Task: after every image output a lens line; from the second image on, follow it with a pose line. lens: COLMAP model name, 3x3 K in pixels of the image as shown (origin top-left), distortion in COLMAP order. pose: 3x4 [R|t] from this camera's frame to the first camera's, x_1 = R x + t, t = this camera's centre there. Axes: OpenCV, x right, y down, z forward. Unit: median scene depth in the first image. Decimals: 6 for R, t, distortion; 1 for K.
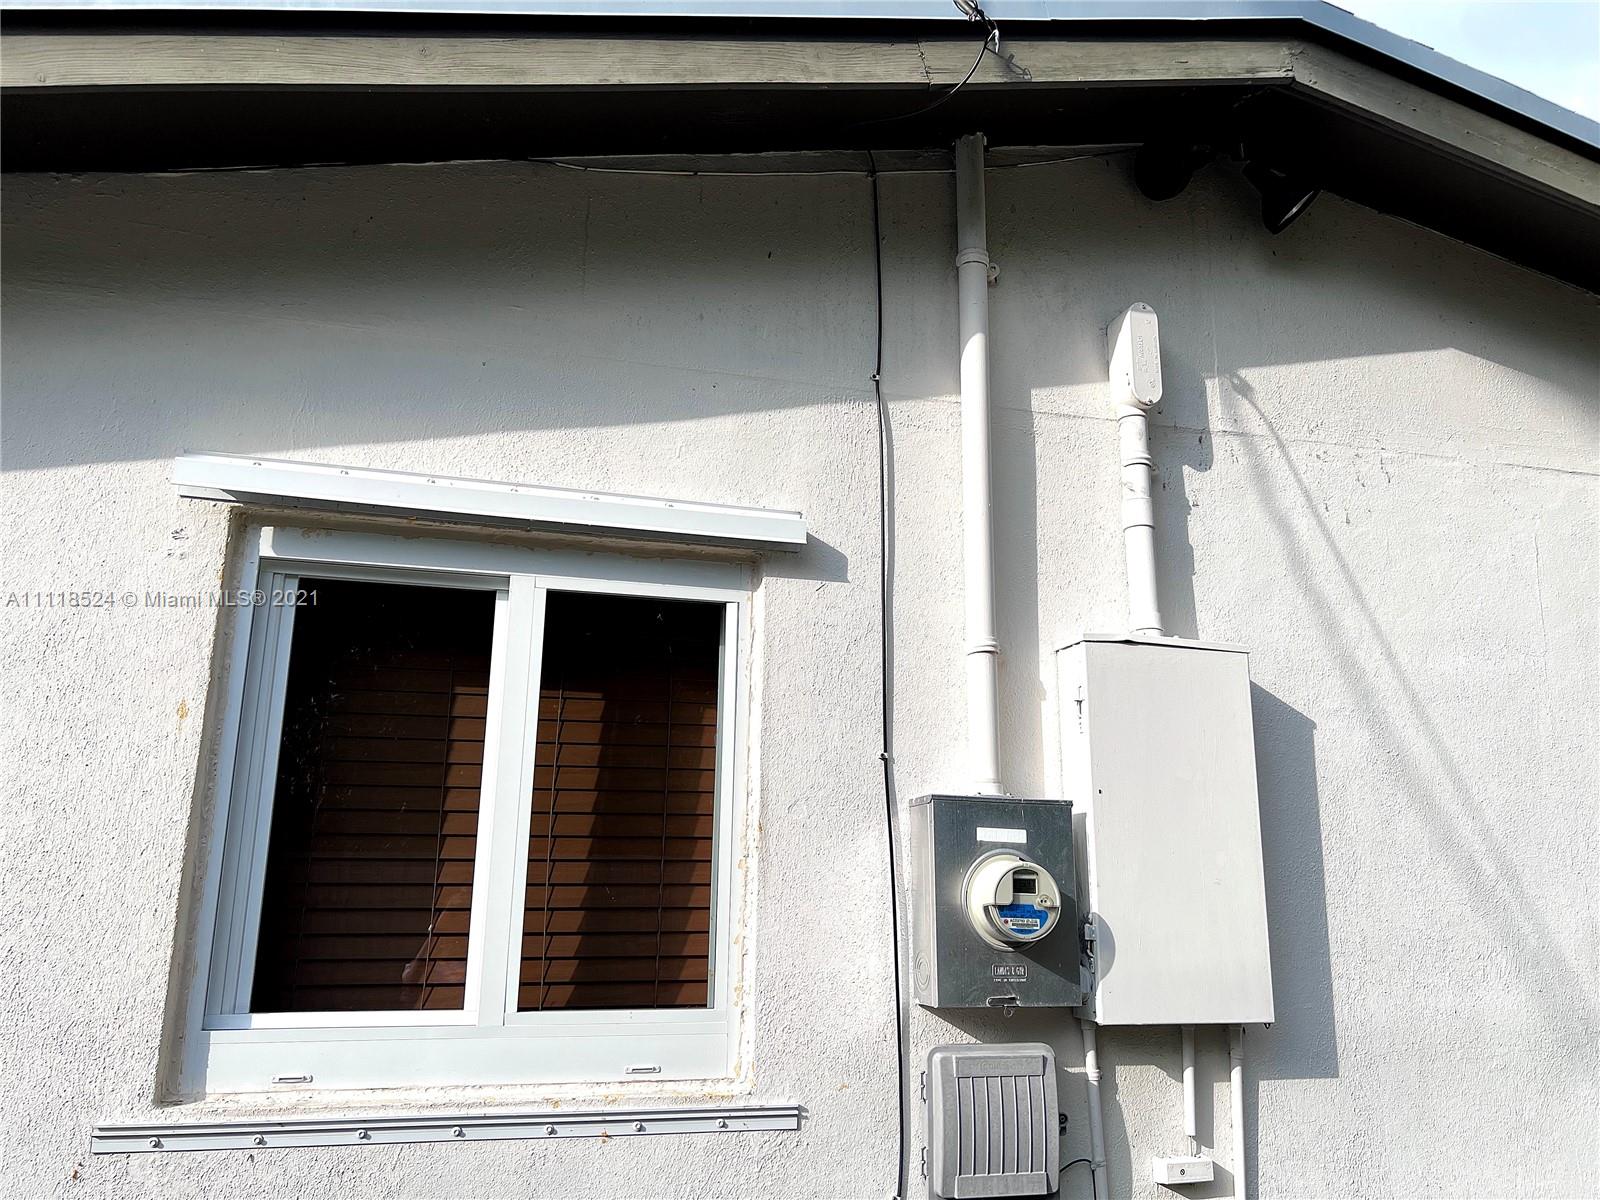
lens RADIAL K [[1213.9, 0, 792.6], [0, 1213.9, 593.6], [0, 0, 1]] dist [0.016674, -0.017815]
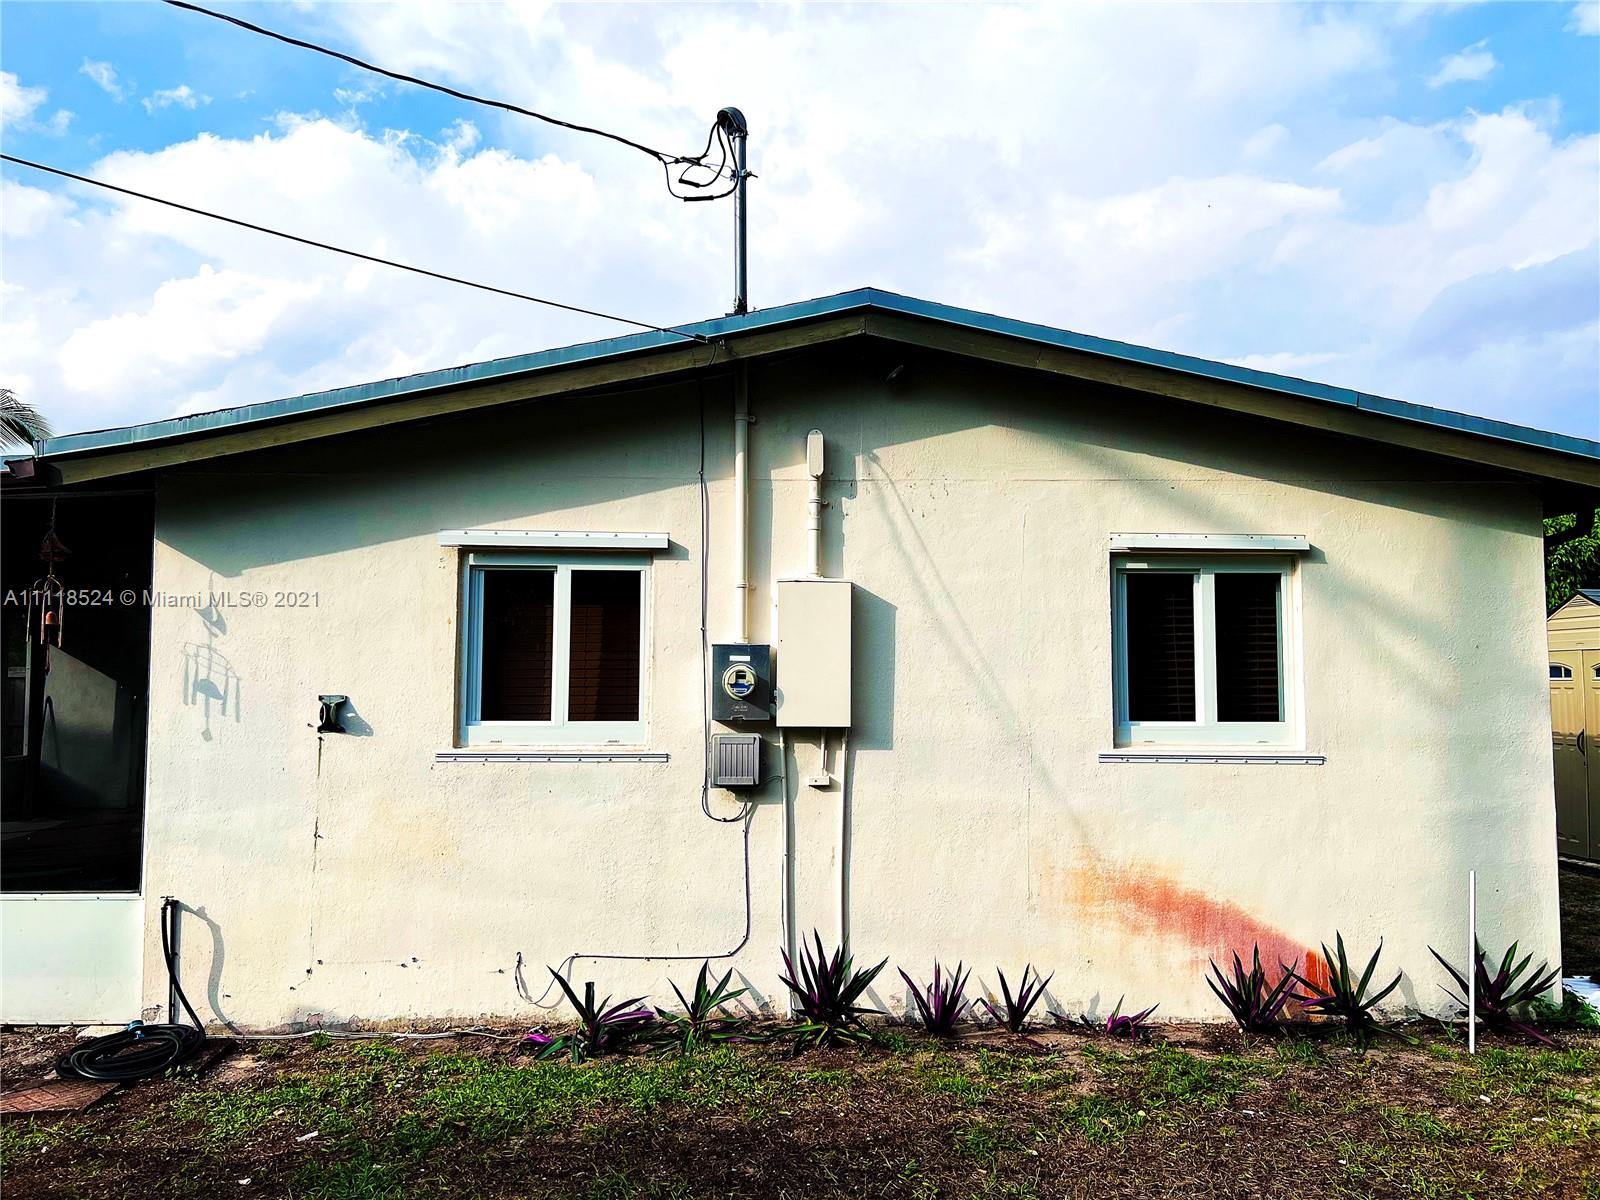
lens RADIAL K [[1213.9, 0, 806.3], [0, 1213.9, 601.7], [0, 0, 1]] dist [0.016674, -0.017815]
pose [[0.976530, -0.024337, -0.214001, 0.845496], [0.060228, 0.984813, 0.162838, -0.329008], [0.206788, -0.171905, 0.963165, -1.430696]]
